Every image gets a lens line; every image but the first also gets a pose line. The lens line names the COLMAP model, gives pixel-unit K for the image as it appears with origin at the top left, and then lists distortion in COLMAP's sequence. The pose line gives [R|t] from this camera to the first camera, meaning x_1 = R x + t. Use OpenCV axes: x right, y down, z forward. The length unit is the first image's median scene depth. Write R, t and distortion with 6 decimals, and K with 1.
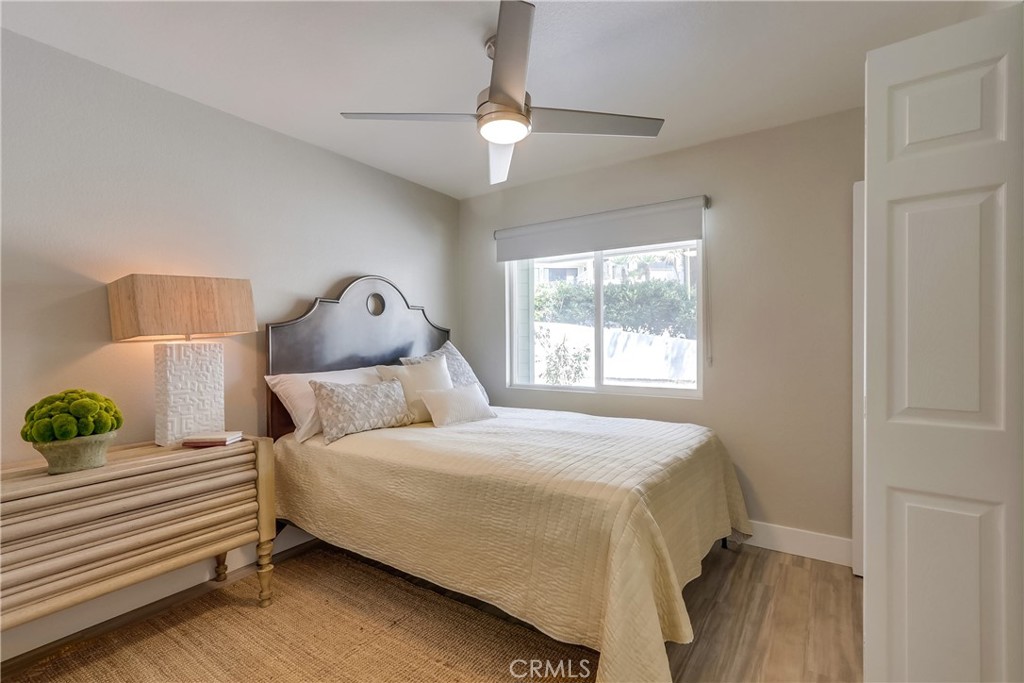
lens RADIAL K [[473.9, 0, 512.0], [0, 473.9, 341.5], [0, 0, 1]] dist [-0.000897, 0.000126]
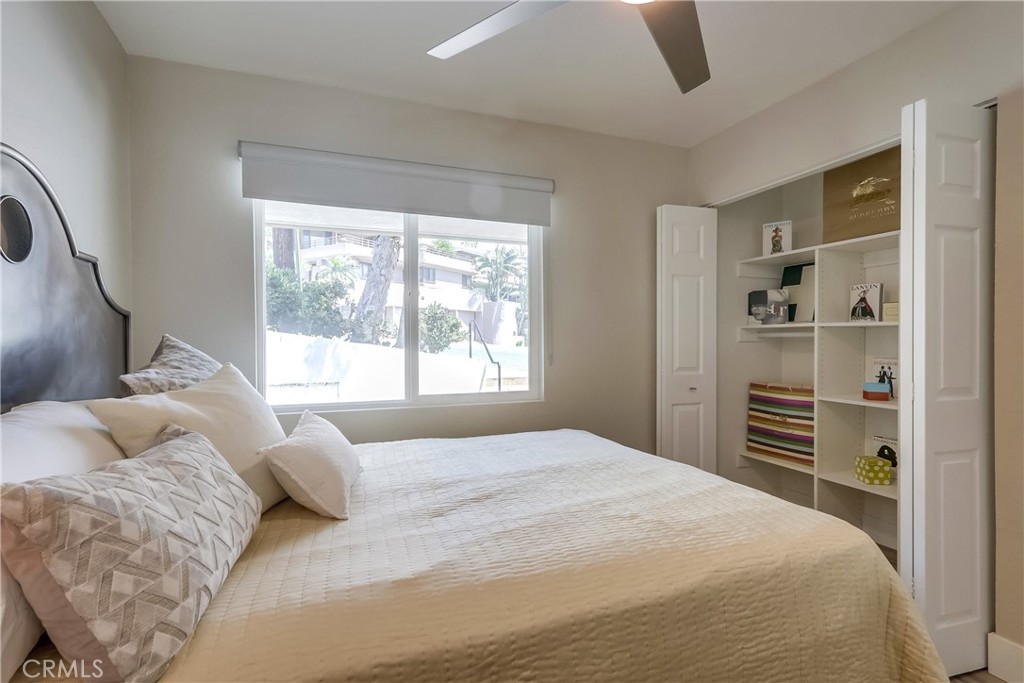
lens RADIAL K [[473.9, 0, 512.0], [0, 473.9, 341.5], [0, 0, 1]] dist [-0.000897, 0.000126]
pose [[0.585870, -0.007379, 0.810371, -0.607526], [0.000853, 0.999964, 0.008489, 0.000333], [-0.810404, -0.004282, 0.585855, 0.818770]]
